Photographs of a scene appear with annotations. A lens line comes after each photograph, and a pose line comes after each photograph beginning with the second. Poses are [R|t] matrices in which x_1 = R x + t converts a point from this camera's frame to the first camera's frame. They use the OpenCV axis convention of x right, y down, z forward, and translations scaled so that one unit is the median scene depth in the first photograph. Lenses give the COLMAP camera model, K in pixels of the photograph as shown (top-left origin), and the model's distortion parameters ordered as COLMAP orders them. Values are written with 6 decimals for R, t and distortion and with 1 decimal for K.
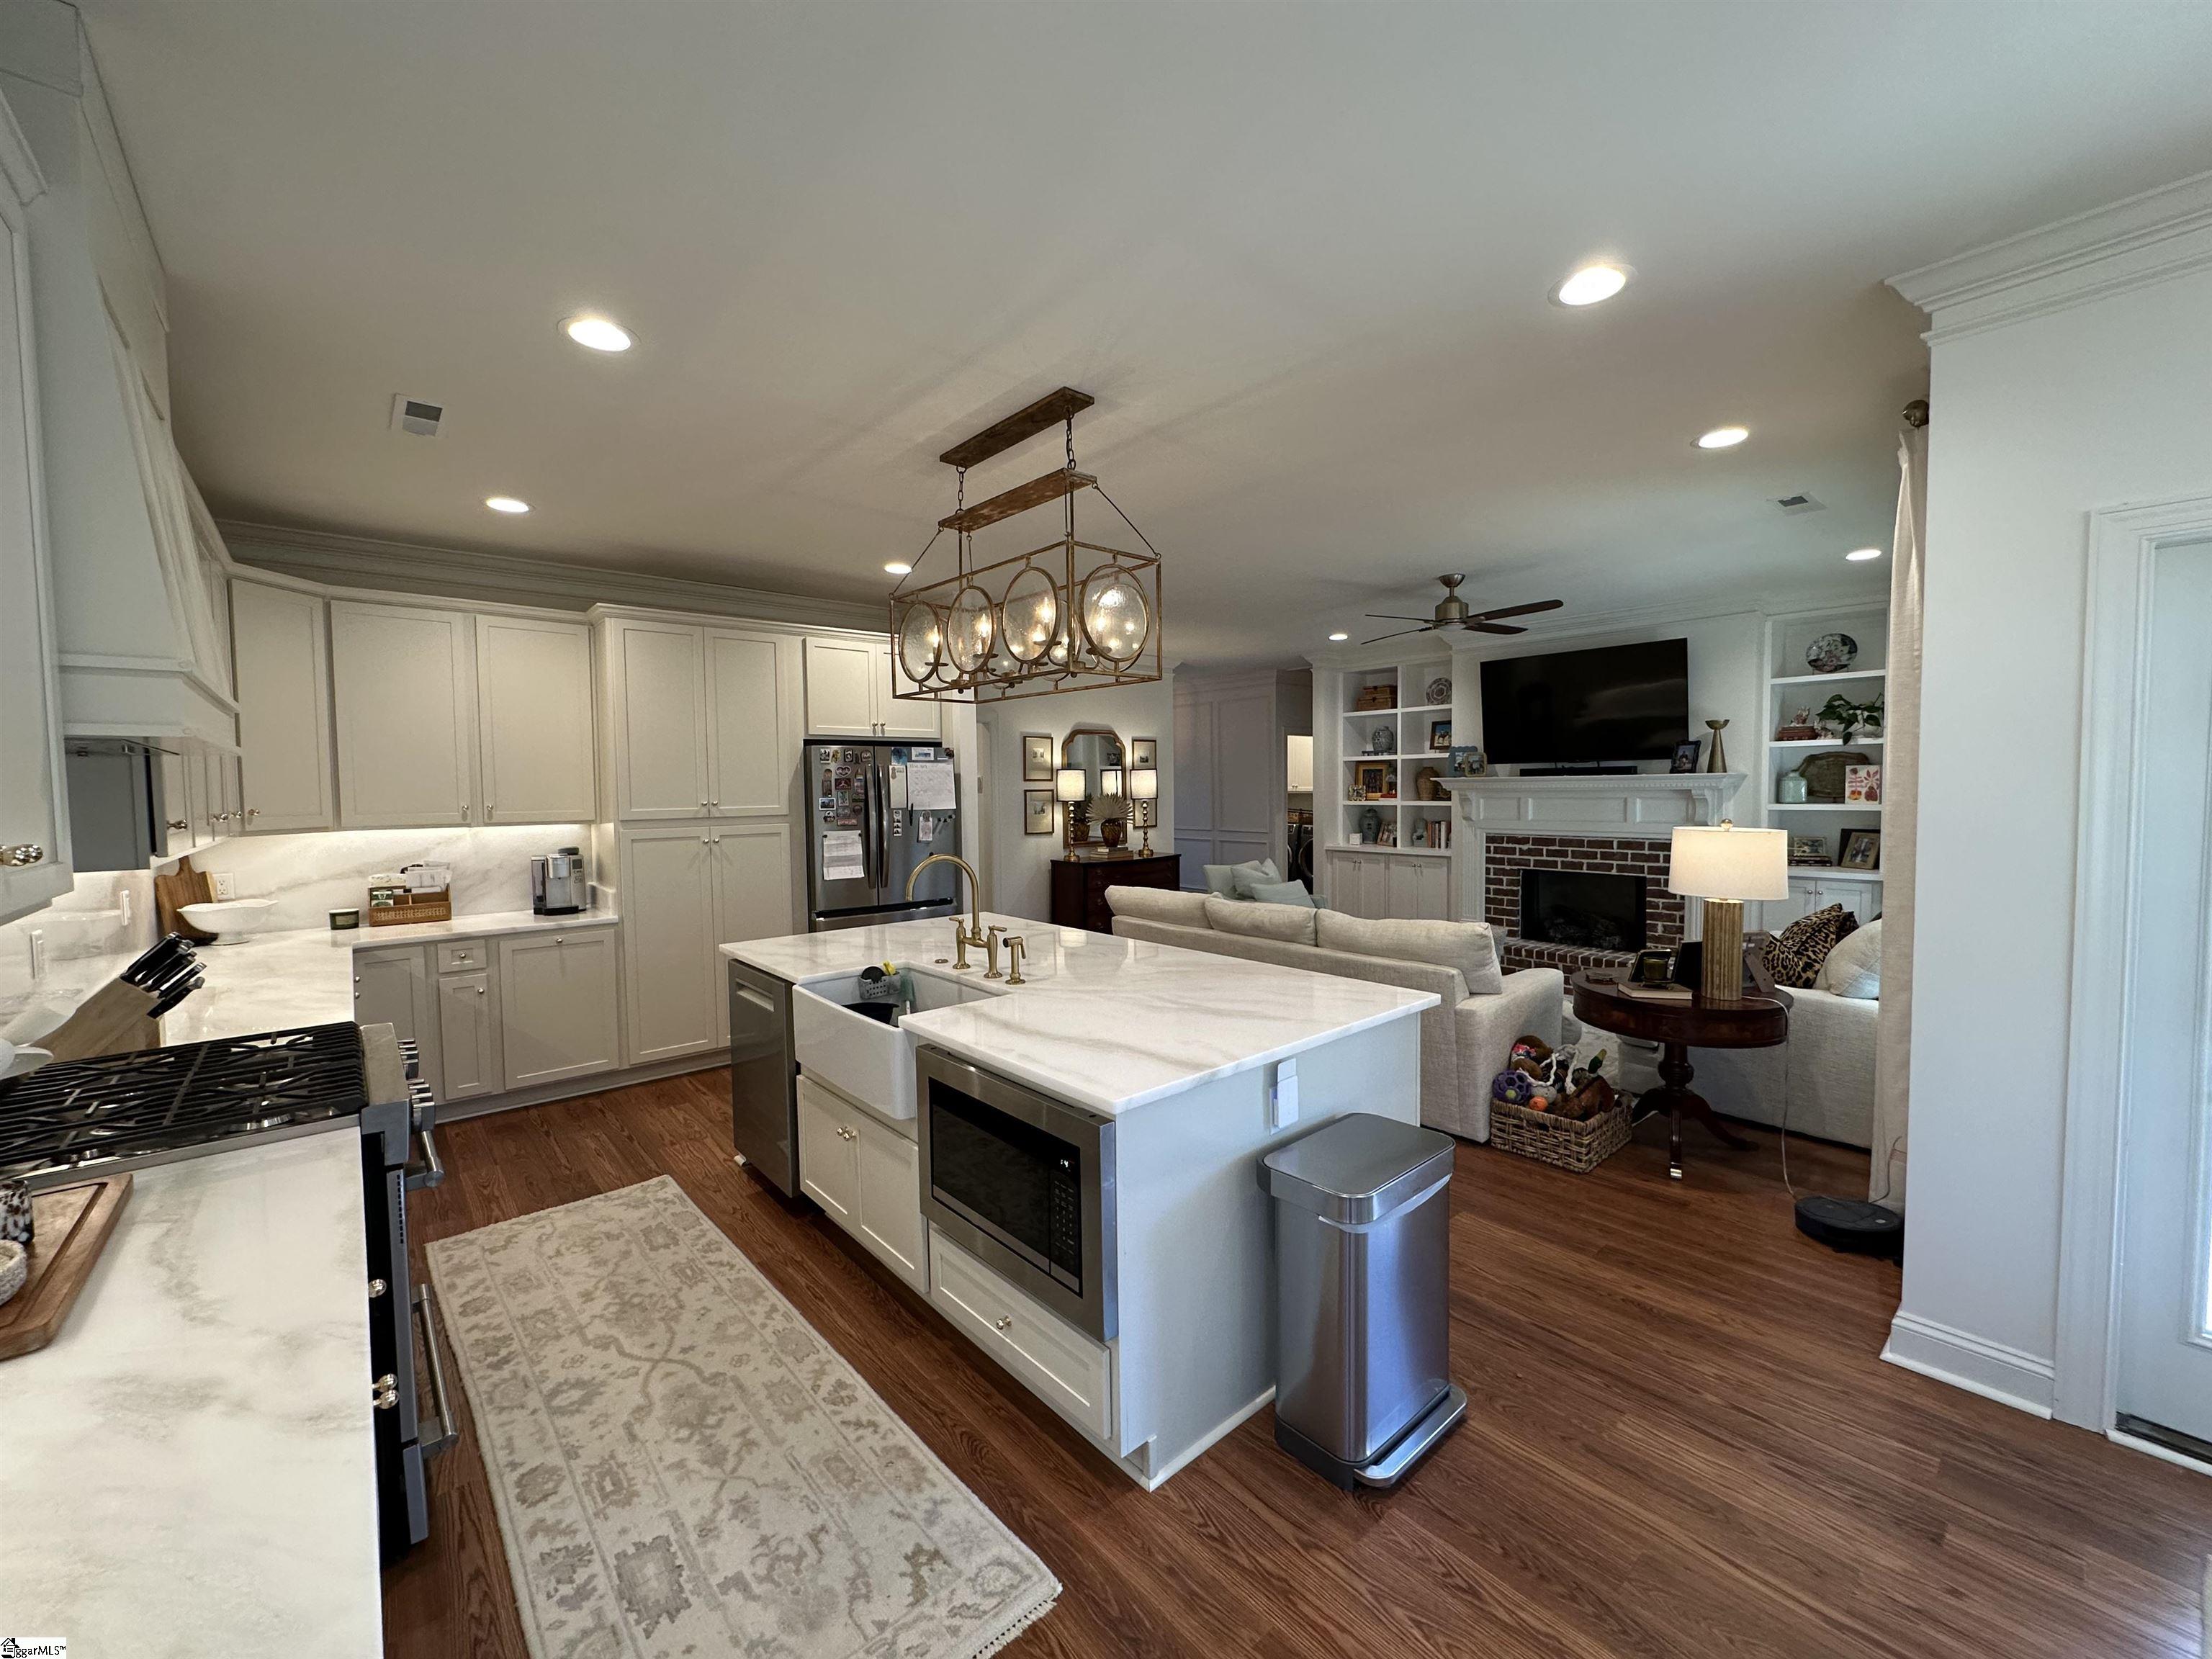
lens RADIAL K [[882.5, 0, 1099.9], [0, 882.5, 824.4], [0, 0, 1]] dist [-0.000282, 0.000344]
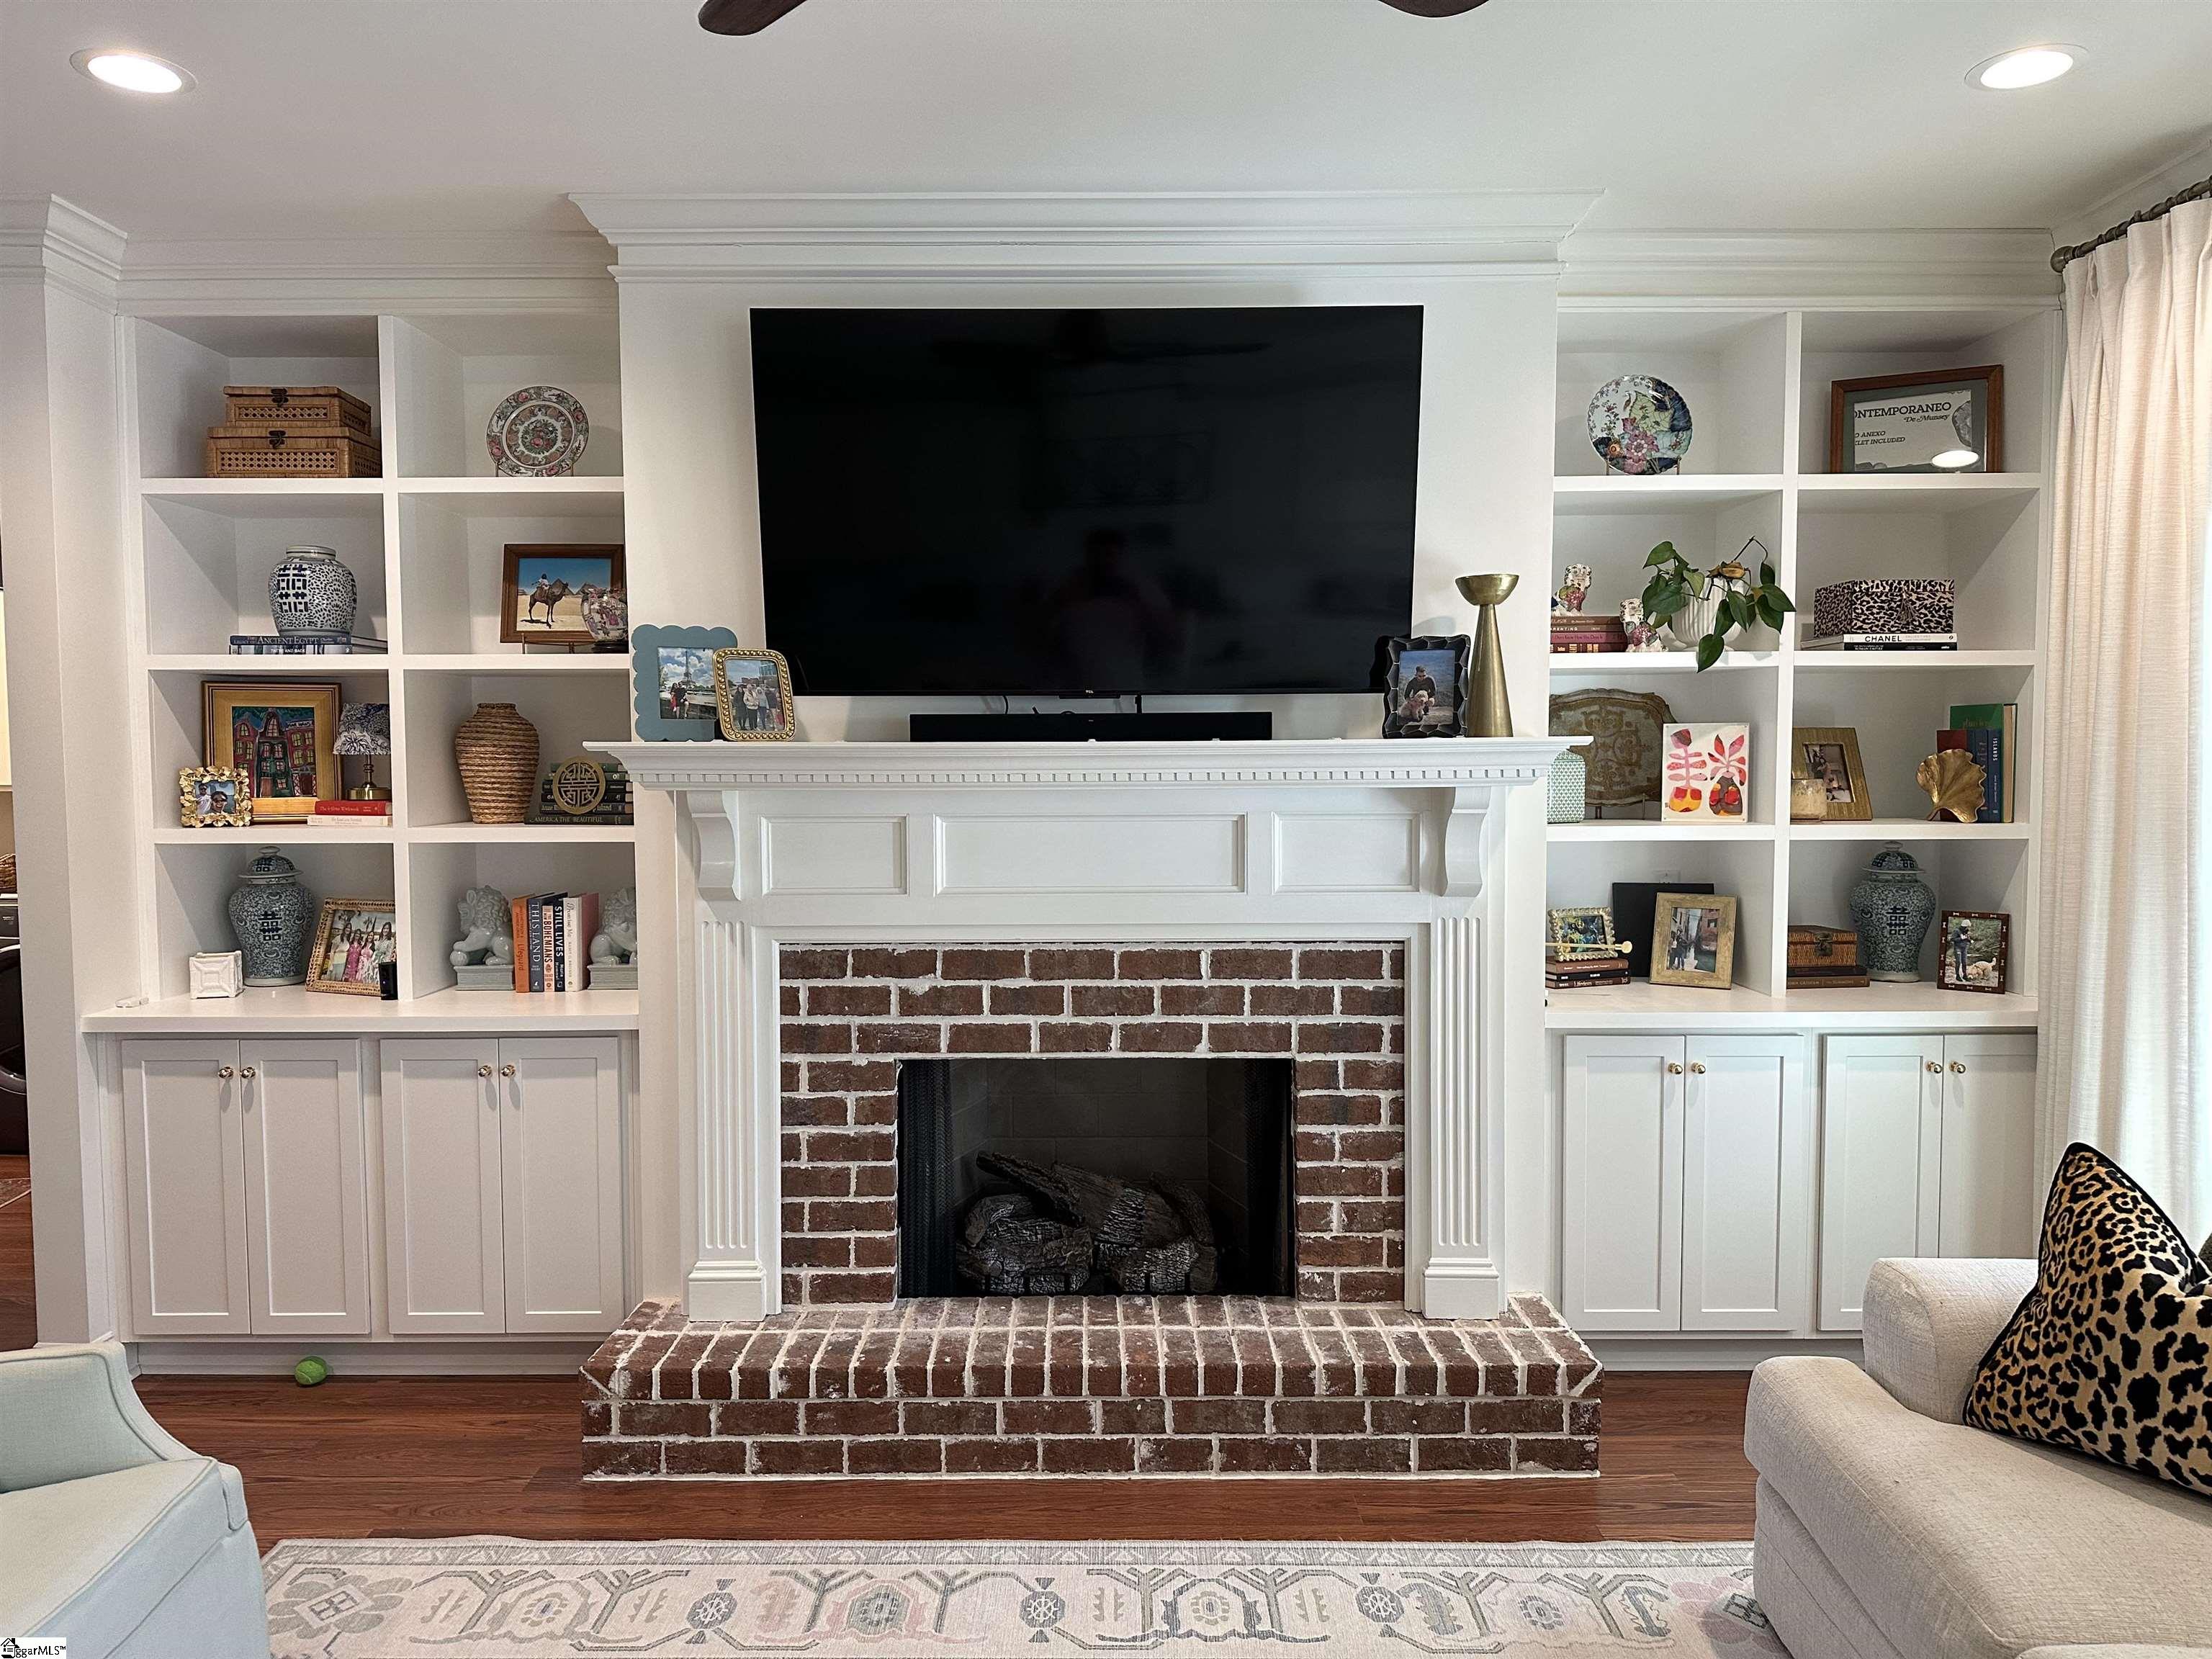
lens RADIAL K [[1525.4, 0, 1101.2], [0, 1525.4, 846.1], [0, 0, 1]] dist [0.096001, -0.132963]
pose [[0.645399, -0.033535, 0.763109, 0.134770], [0.029138, 0.999390, 0.019275, -0.027067], [-0.763290, 0.009795, 0.645982, 0.611082]]
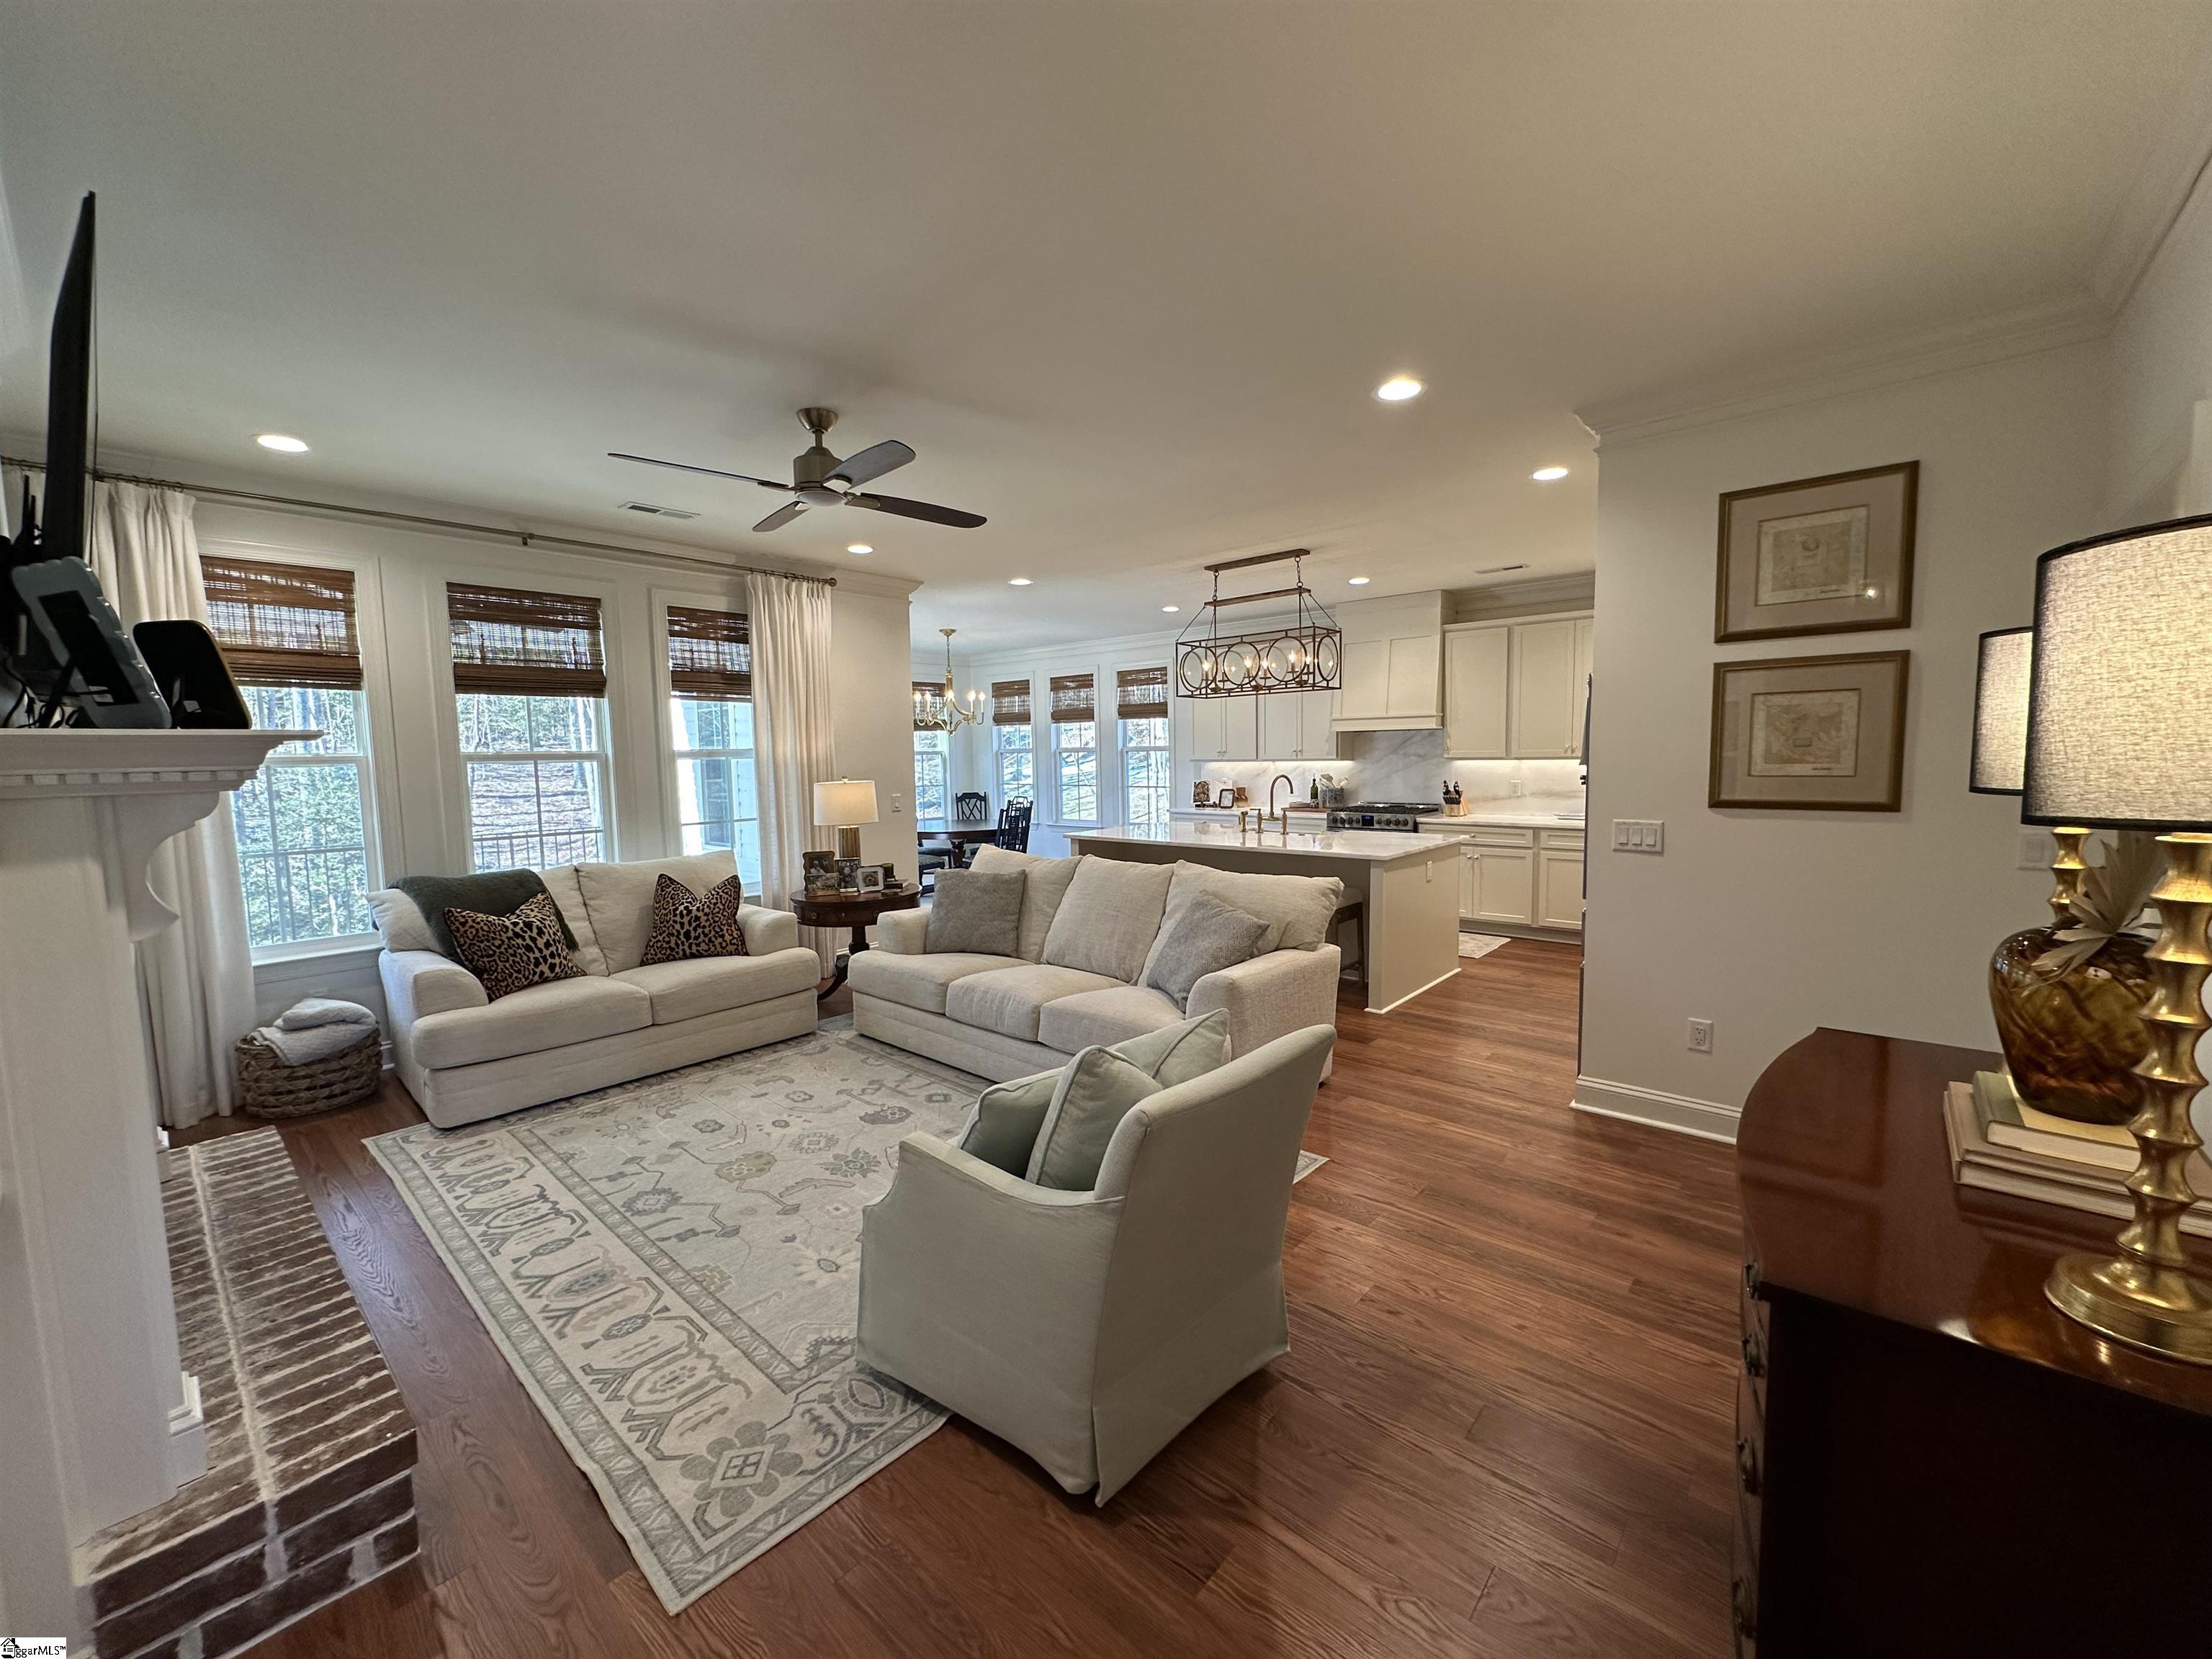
lens RADIAL K [[882.5, 0, 1099.9], [0, 882.5, 824.4], [0, 0, 1]] dist [-0.000282, 0.000344]
pose [[-0.990696, 0.039605, -0.130206, 0.232931], [0.023101, 0.991773, 0.125905, -0.054407], [0.134122, 0.121726, -0.983460, 1.324975]]
